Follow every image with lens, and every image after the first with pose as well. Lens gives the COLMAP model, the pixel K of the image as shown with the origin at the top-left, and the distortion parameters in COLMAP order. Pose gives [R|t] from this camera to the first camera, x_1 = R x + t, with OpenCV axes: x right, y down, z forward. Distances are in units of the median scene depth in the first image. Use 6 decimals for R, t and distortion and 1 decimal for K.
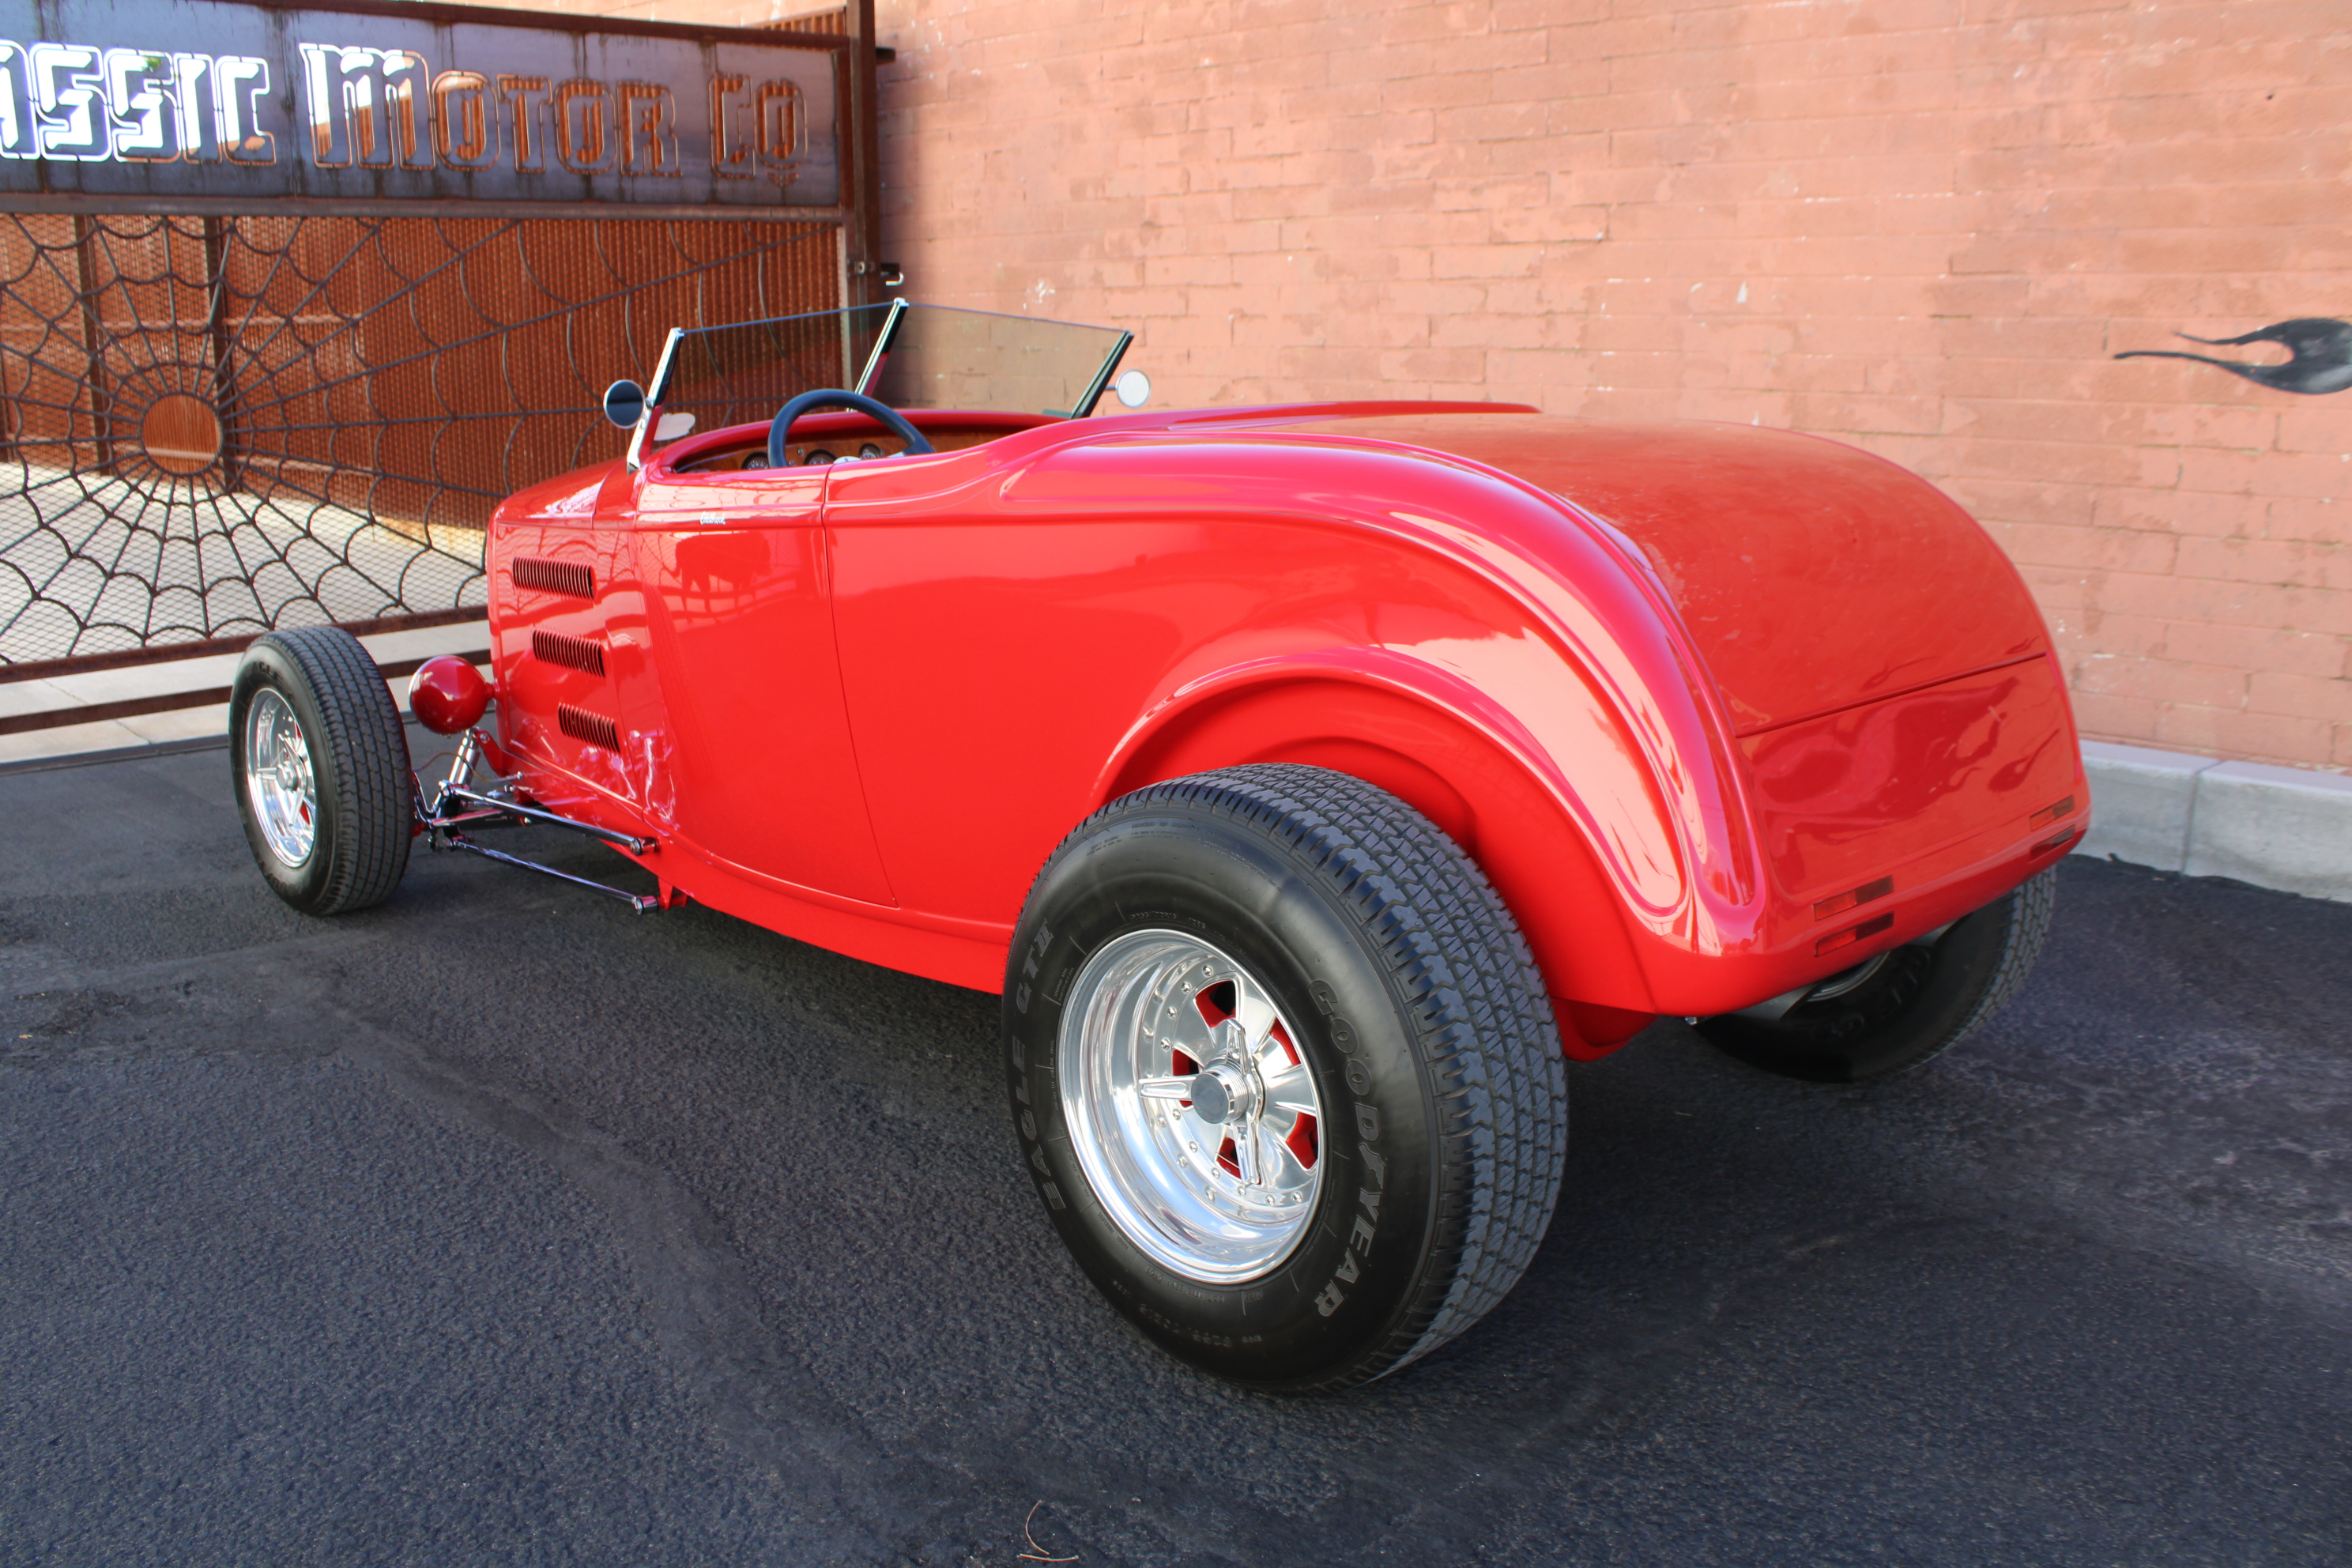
lens RADIAL K [[1980.6, 0, 1158.0], [0, 1980.6, 785.3], [0, 0, 1]] dist [-0.164936, 0.143017]
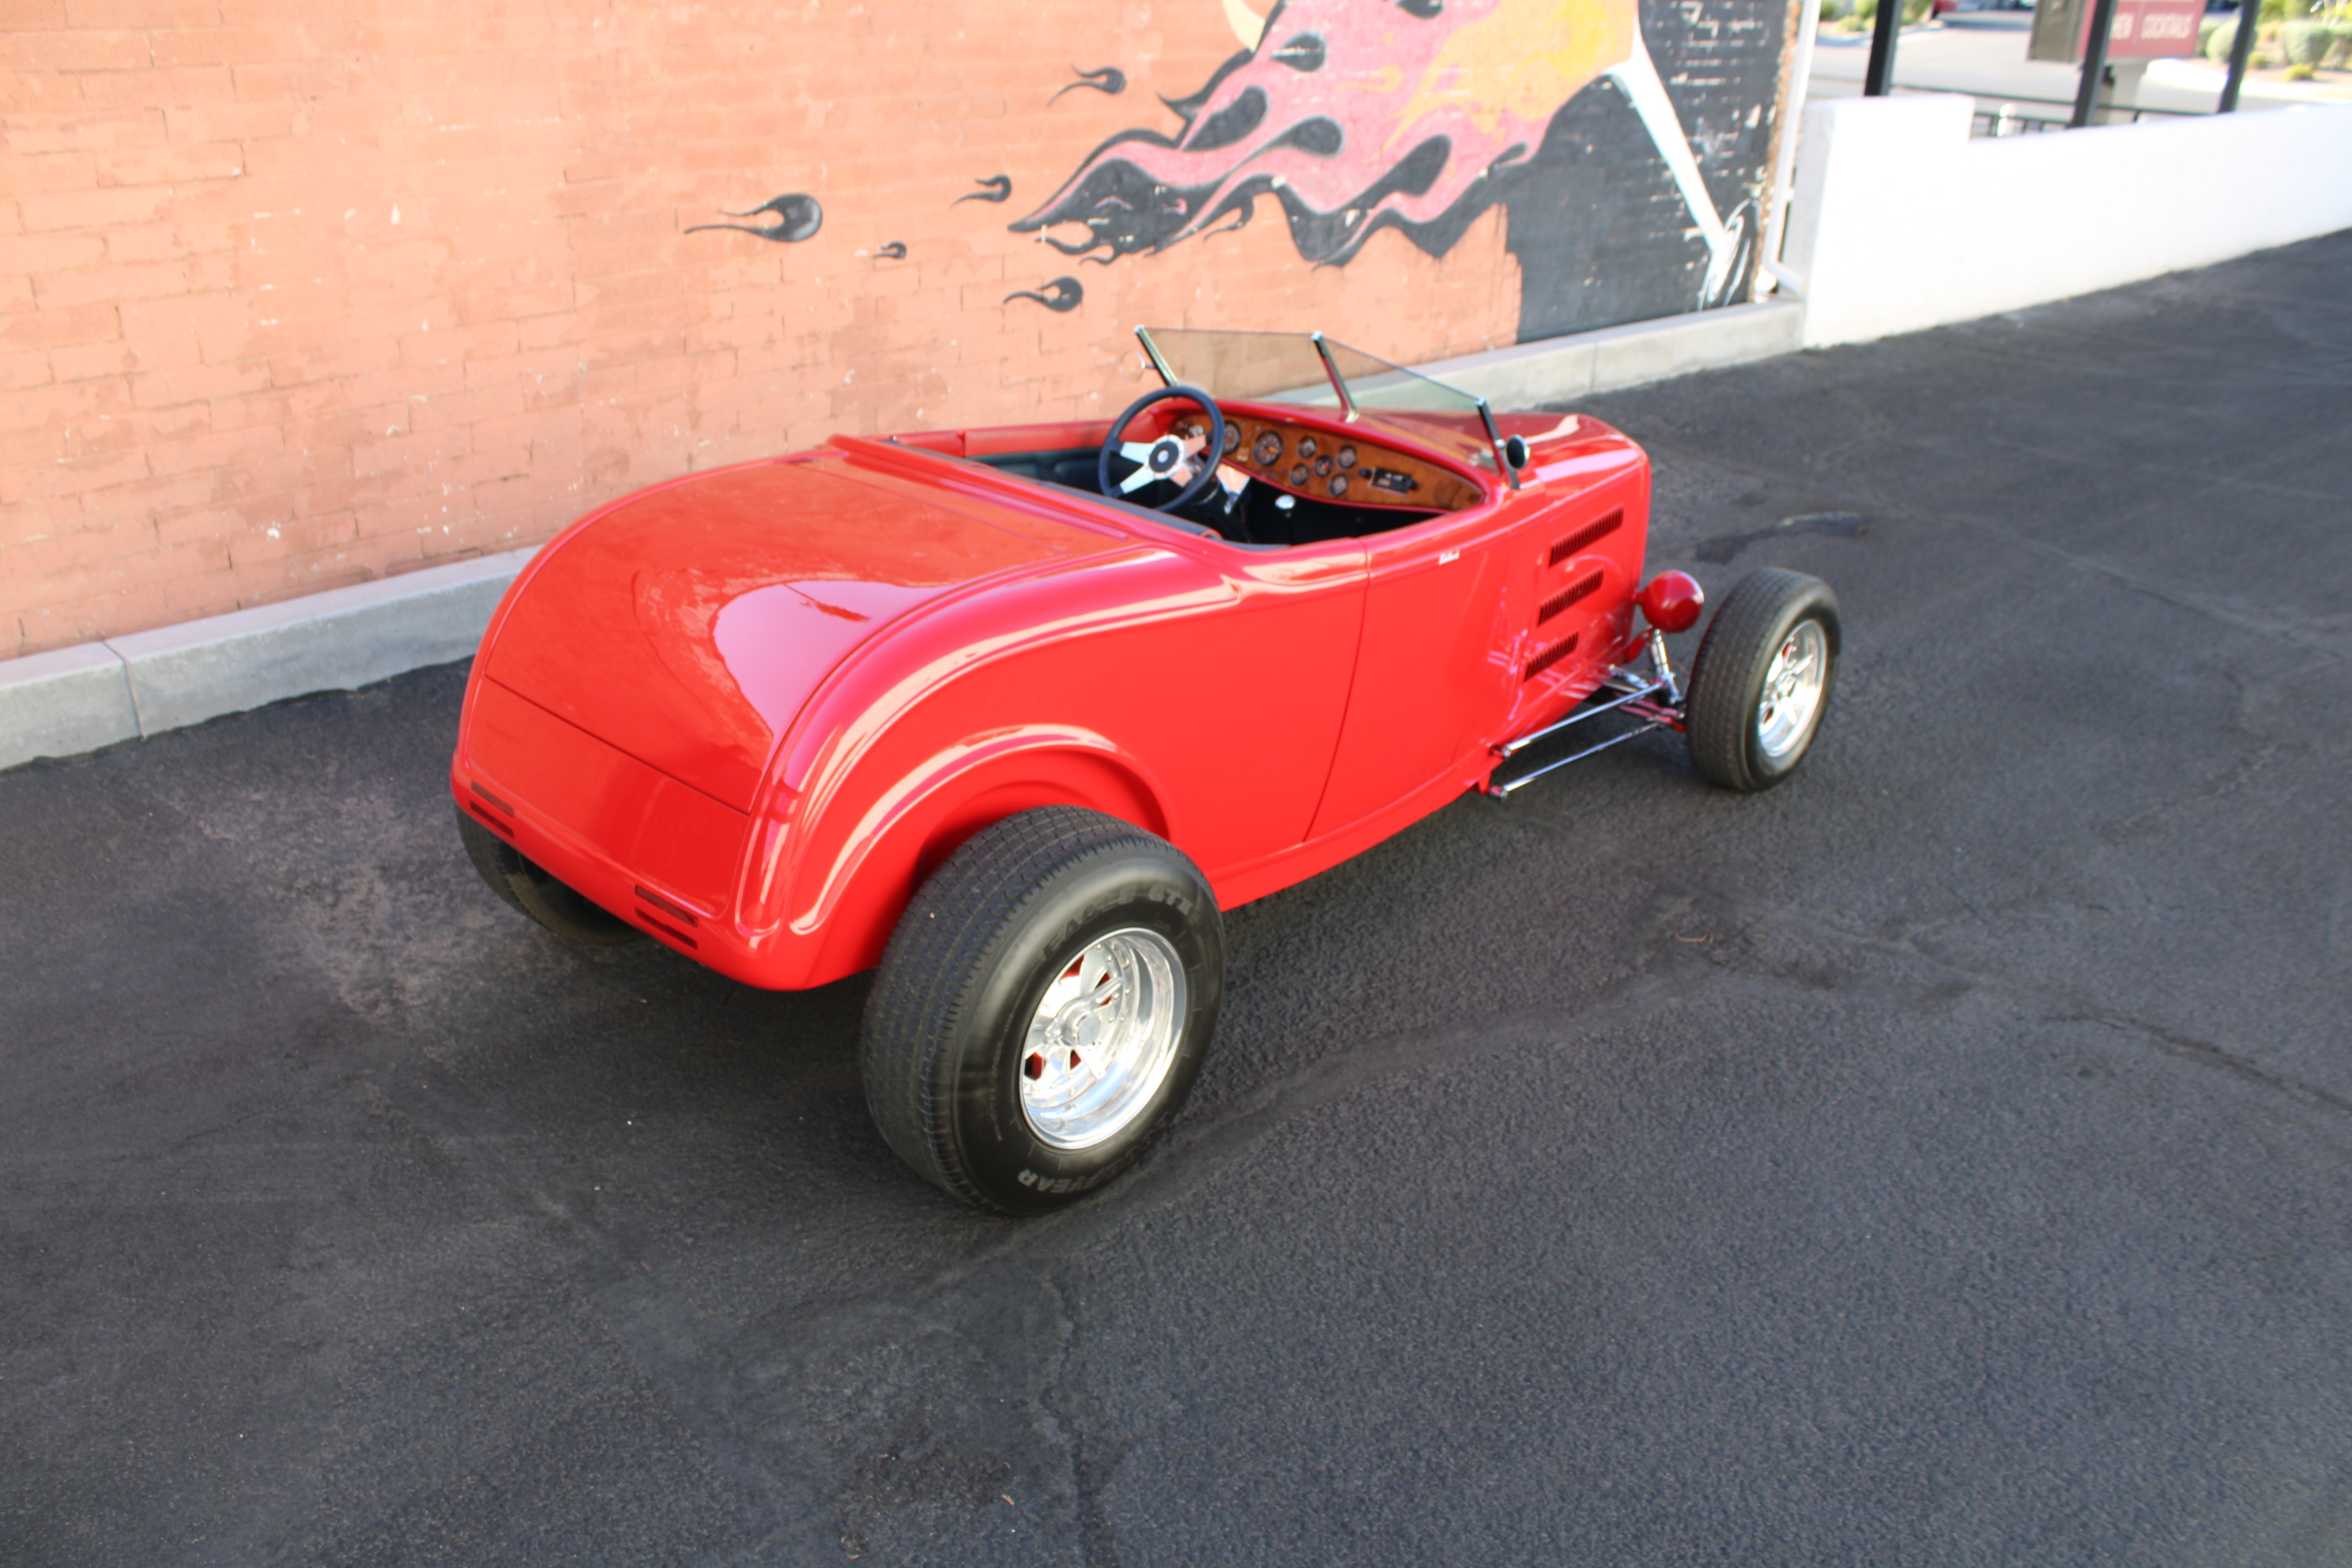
lens RADIAL K [[1946.3, 0, 1153.3], [0, 1946.3, 787.1], [0, 0, 1]] dist [-0.184139, 0.156570]
pose [[0.037156, -0.410901, 0.910923, -0.797485], [0.188112, 0.898132, 0.397458, -0.306825], [-0.981444, 0.156588, 0.110667, 0.511215]]
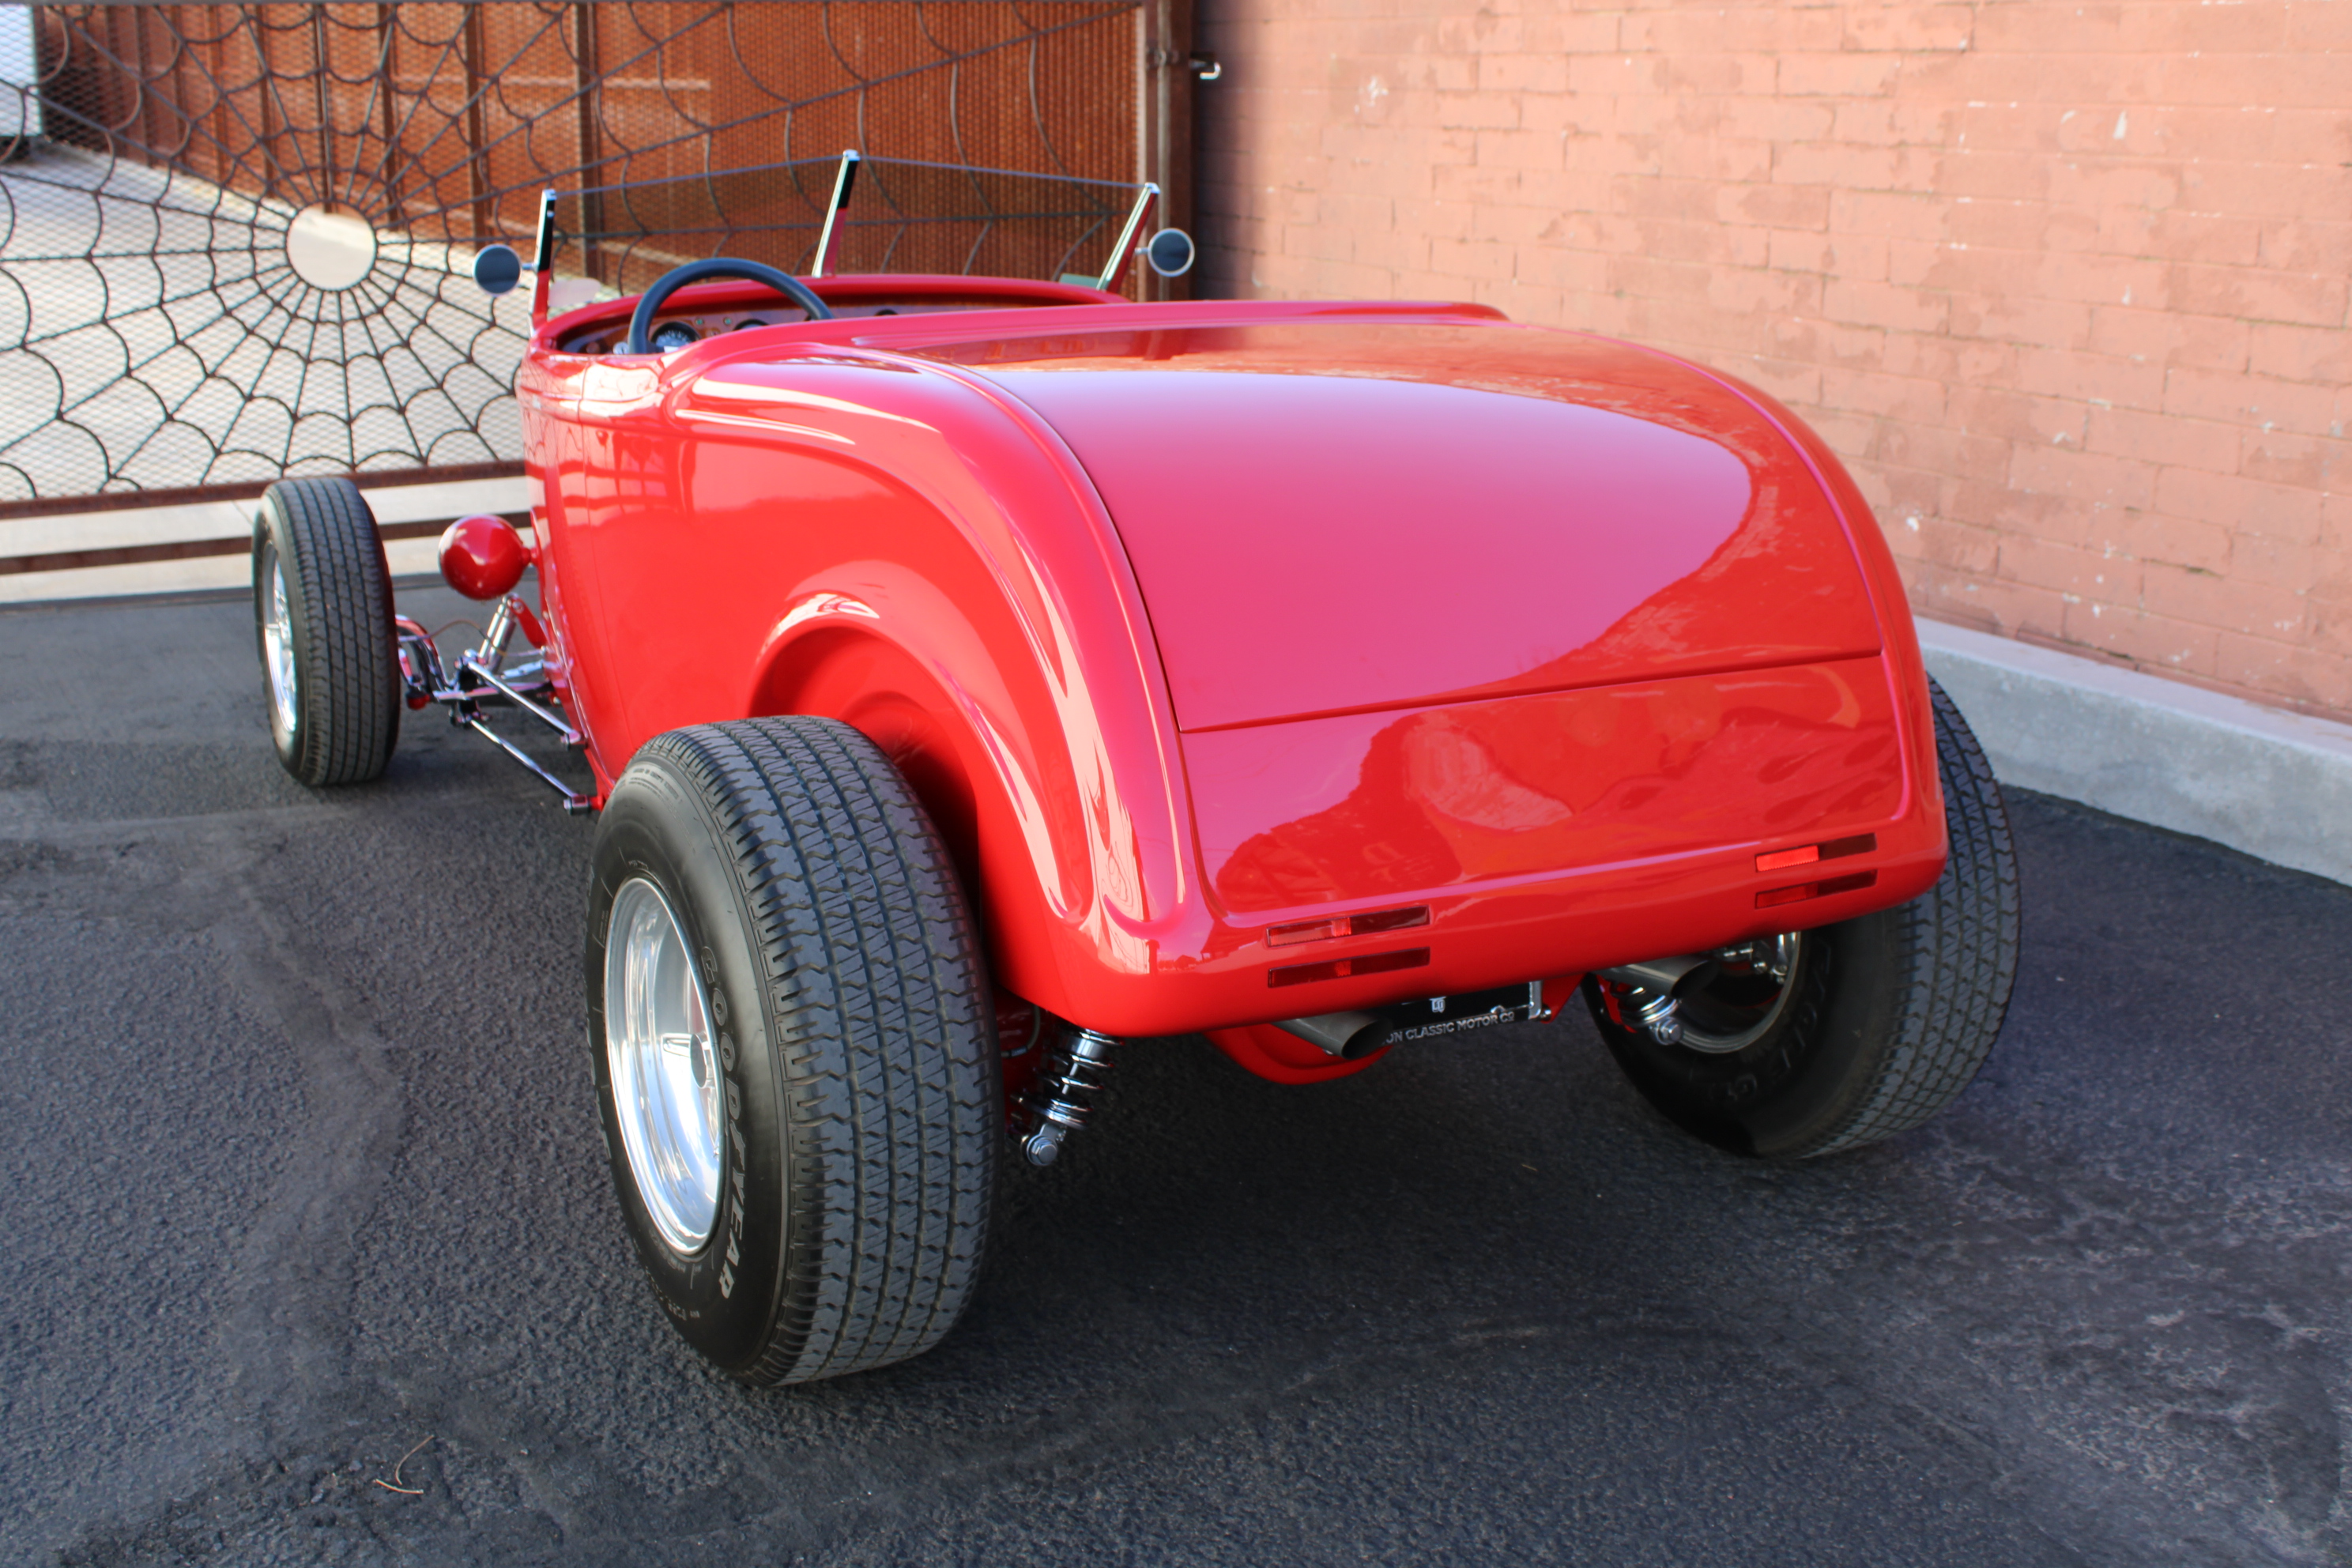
lens RADIAL K [[2556.4, 0, 1176.0], [0, 2556.4, 784.0], [0, 0, 1]] dist [-0.104561, 0.106857]
pose [[0.955123, 0.087578, -0.282968, 0.251439], [-0.074648, 0.995626, 0.056178, -0.026876], [0.286650, -0.032534, 0.957483, -0.050080]]
